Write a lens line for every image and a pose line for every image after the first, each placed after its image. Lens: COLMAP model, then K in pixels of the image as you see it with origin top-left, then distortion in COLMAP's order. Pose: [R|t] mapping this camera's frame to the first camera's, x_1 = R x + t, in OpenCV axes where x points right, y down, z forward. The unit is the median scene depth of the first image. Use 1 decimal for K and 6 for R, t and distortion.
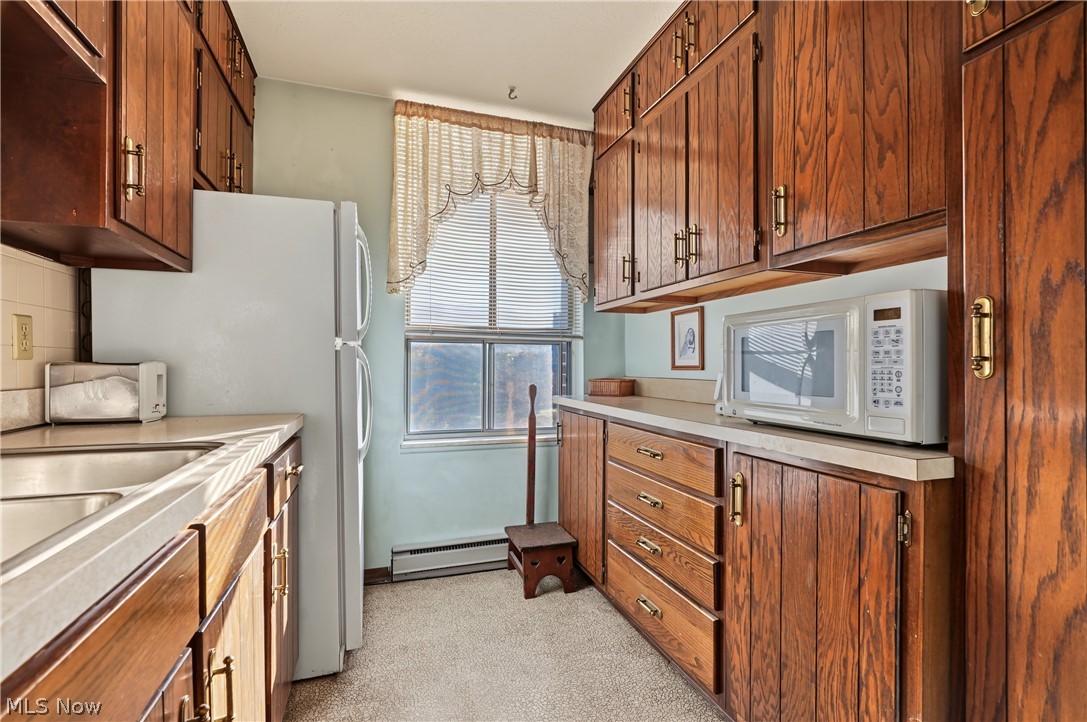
lens RADIAL K [[491.8, 0, 543.5], [0, 491.8, 361.0], [0, 0, 1]] dist [-0.007205, 0.000818]
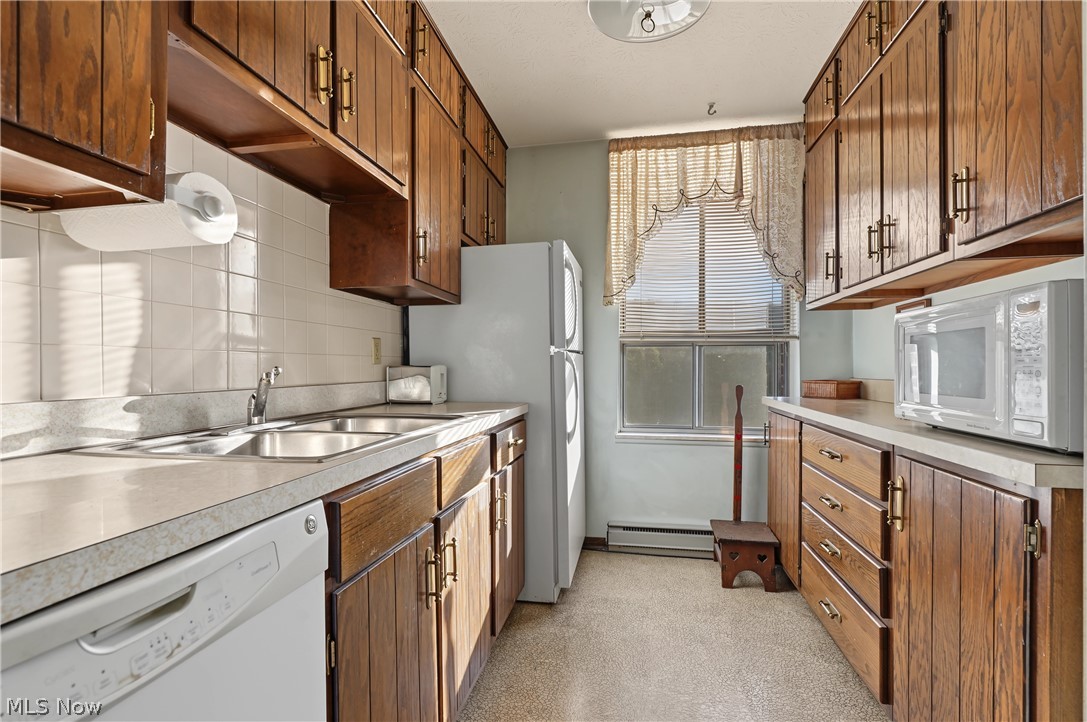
lens RADIAL K [[491.8, 0, 543.5], [0, 491.8, 361.0], [0, 0, 1]] dist [-0.007205, 0.000818]
pose [[0.869221, -0.009705, -0.494328, 0.217331], [0.007812, 0.999952, -0.005894, 0.000806], [0.494362, 0.001261, 0.869255, -0.151953]]
